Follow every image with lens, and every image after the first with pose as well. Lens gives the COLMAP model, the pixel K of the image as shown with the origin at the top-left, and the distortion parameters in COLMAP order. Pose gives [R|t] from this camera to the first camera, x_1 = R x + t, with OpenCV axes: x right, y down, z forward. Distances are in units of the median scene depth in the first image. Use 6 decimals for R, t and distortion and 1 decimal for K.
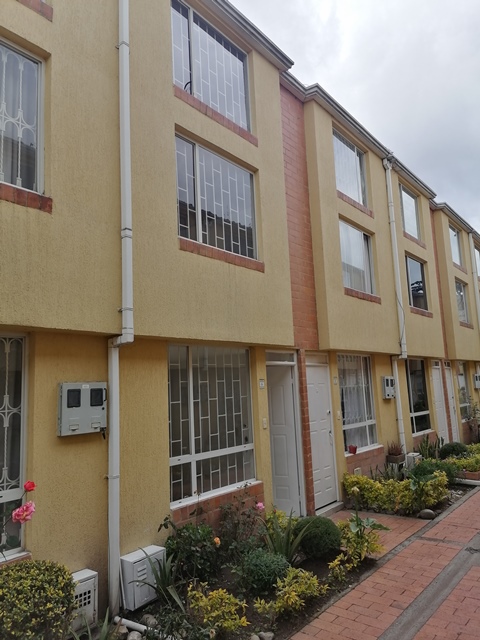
lens RADIAL K [[479.8, 0, 240.0], [0, 479.8, 320.0], [0, 0, 1]] dist [0.061193, -0.060545]
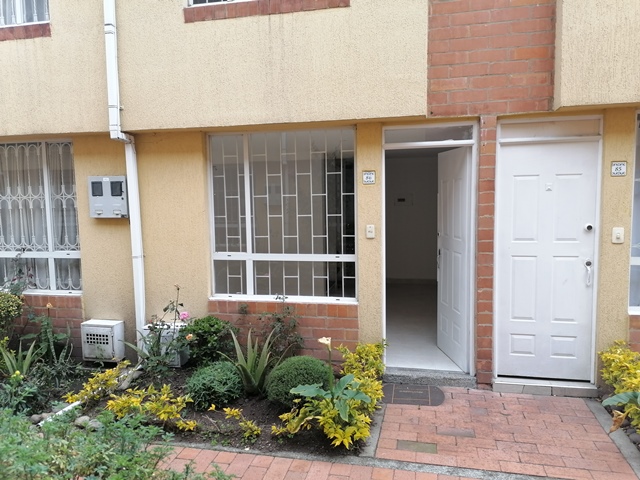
lens RADIAL K [[479.8, 0, 320.0], [0, 479.8, 240.0], [0, 0, 1]] dist [0.061193, -0.060545]
pose [[0.436383, 0.115568, -0.892308, 0.947874], [0.123776, 0.974578, 0.186756, 0.119770], [0.891207, -0.191943, 0.410985, 0.906548]]
